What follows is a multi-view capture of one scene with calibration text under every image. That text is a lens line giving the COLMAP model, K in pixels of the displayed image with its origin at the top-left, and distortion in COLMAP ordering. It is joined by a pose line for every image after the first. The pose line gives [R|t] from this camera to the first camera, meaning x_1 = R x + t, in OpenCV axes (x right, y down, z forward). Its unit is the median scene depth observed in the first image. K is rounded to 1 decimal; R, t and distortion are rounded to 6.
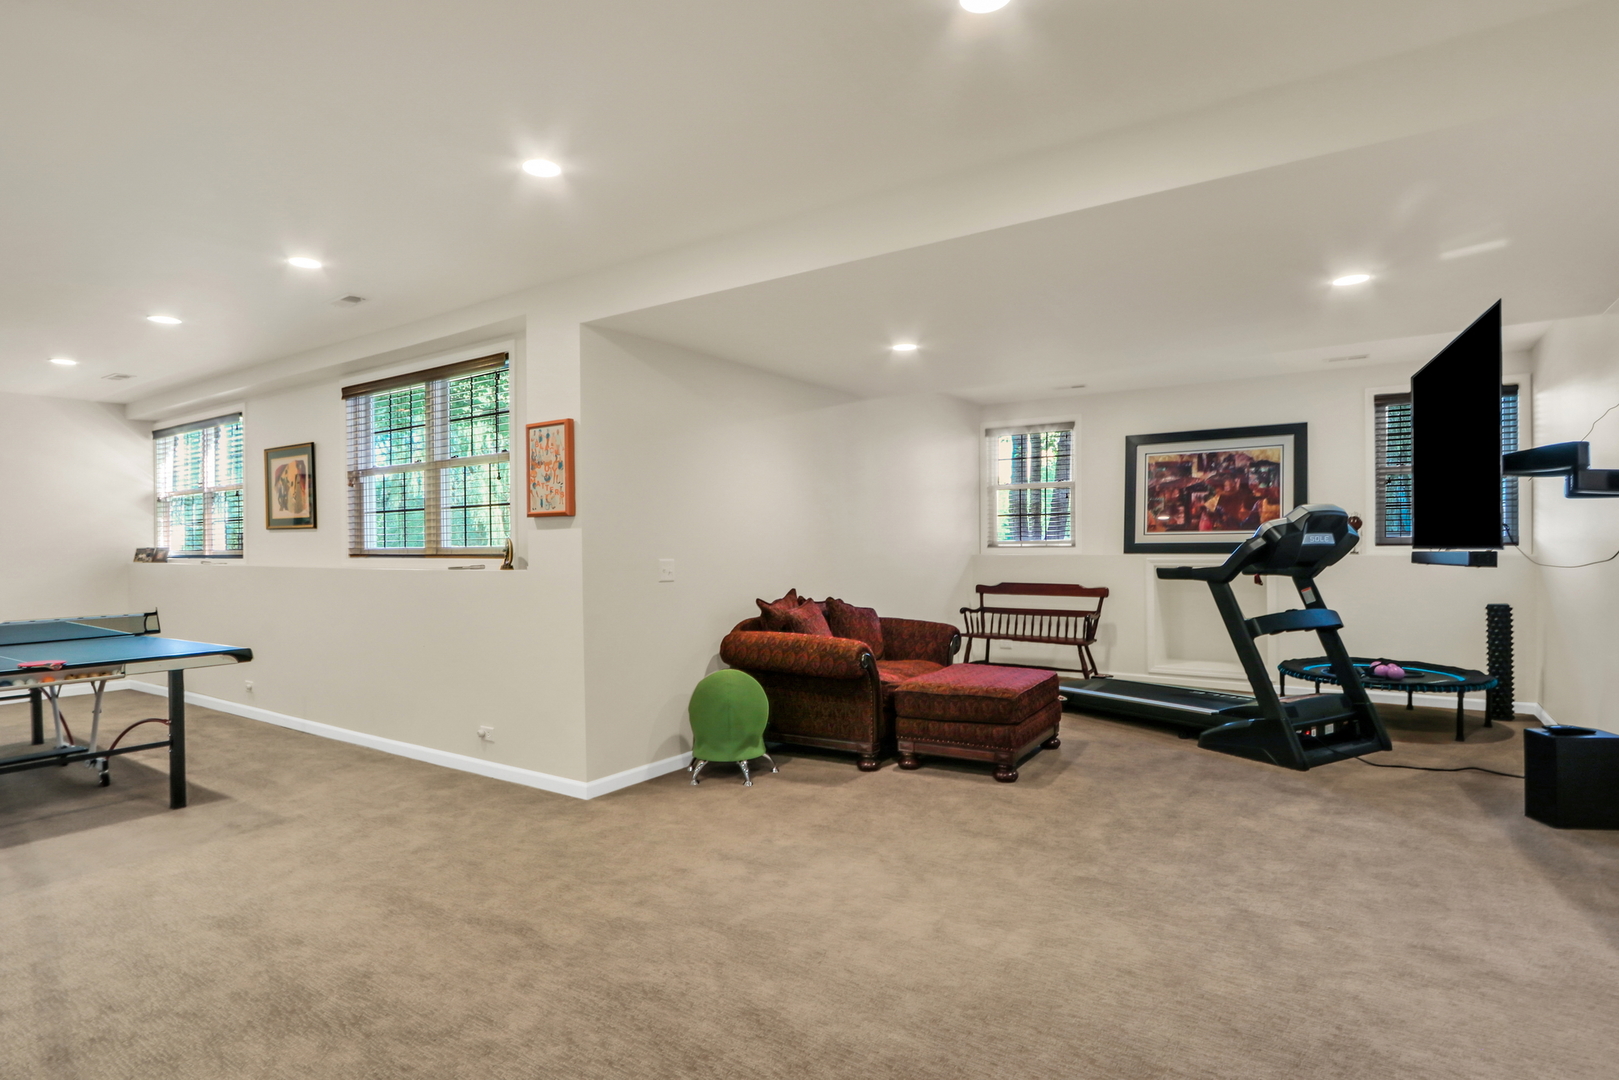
lens RADIAL K [[844.8, 0, 809.4], [0, 844.8, 554.9], [0, 0, 1]] dist [-0.001235, 0.000172]
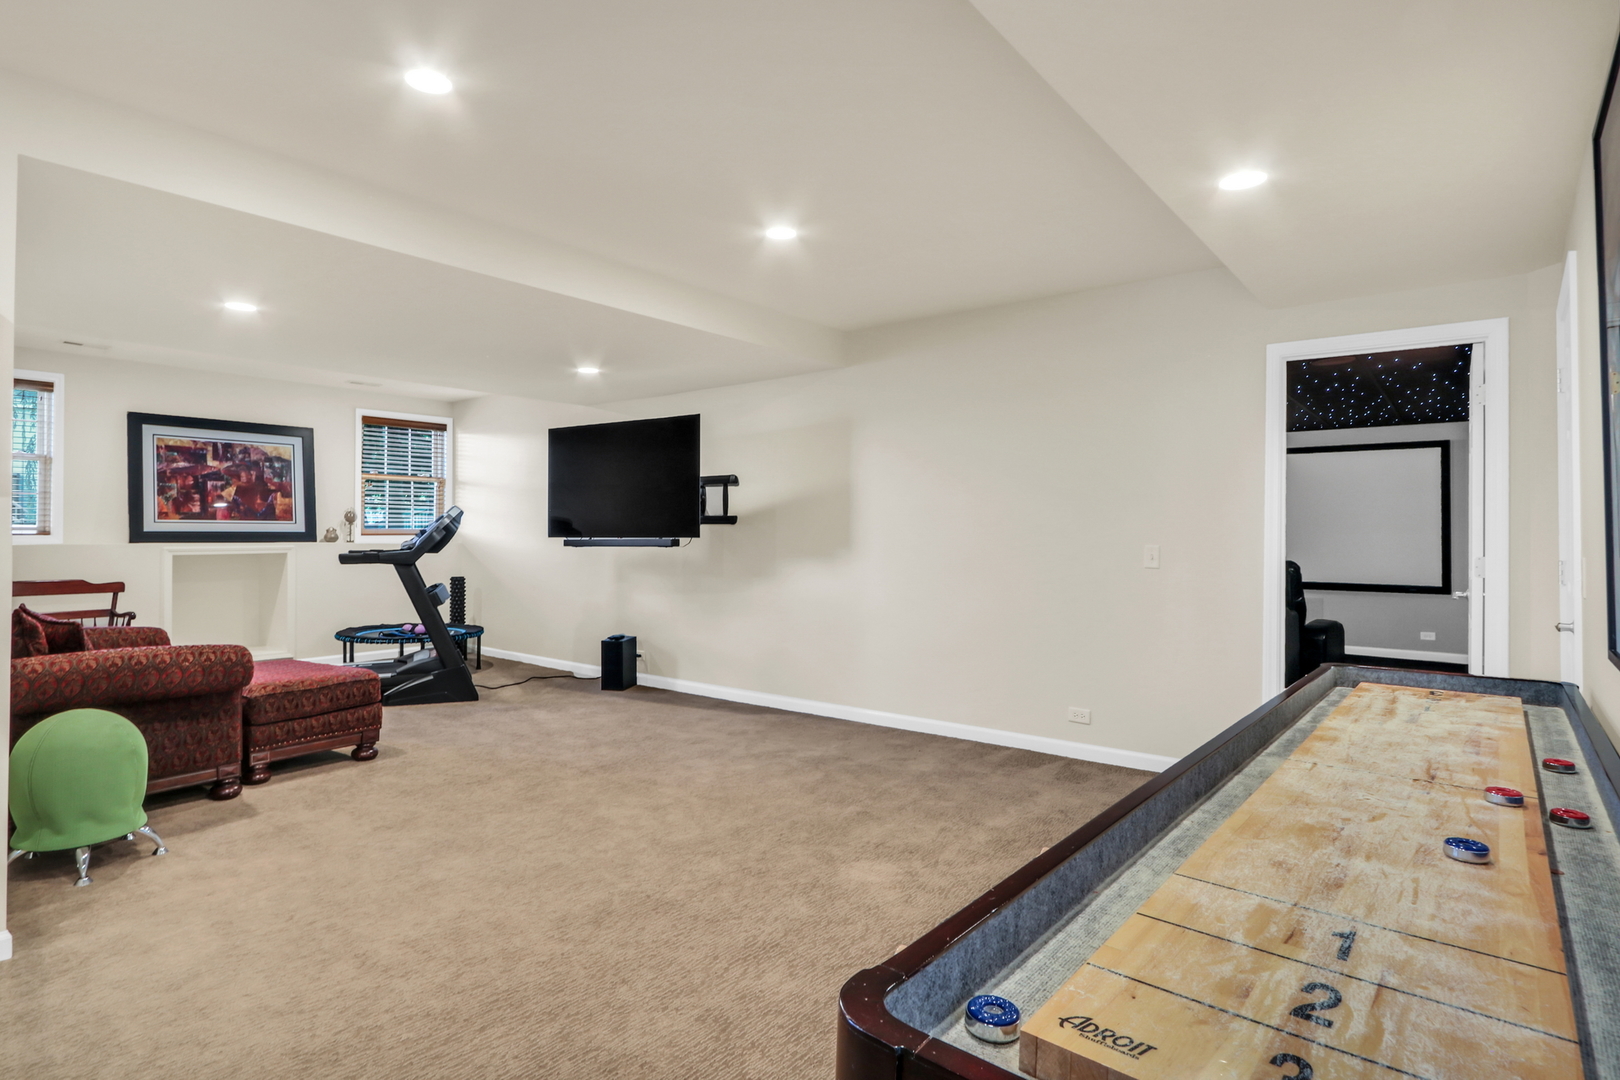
lens RADIAL K [[816.7, 0, 780.5], [0, 816.7, 545.4], [0, 0, 1]] dist [-0.001557, -0.000386]
pose [[0.131506, -0.005677, 0.991299, -0.420592], [0.005920, 0.999970, 0.004941, 0.001183], [-0.991298, 0.005218, 0.131535, 0.216462]]
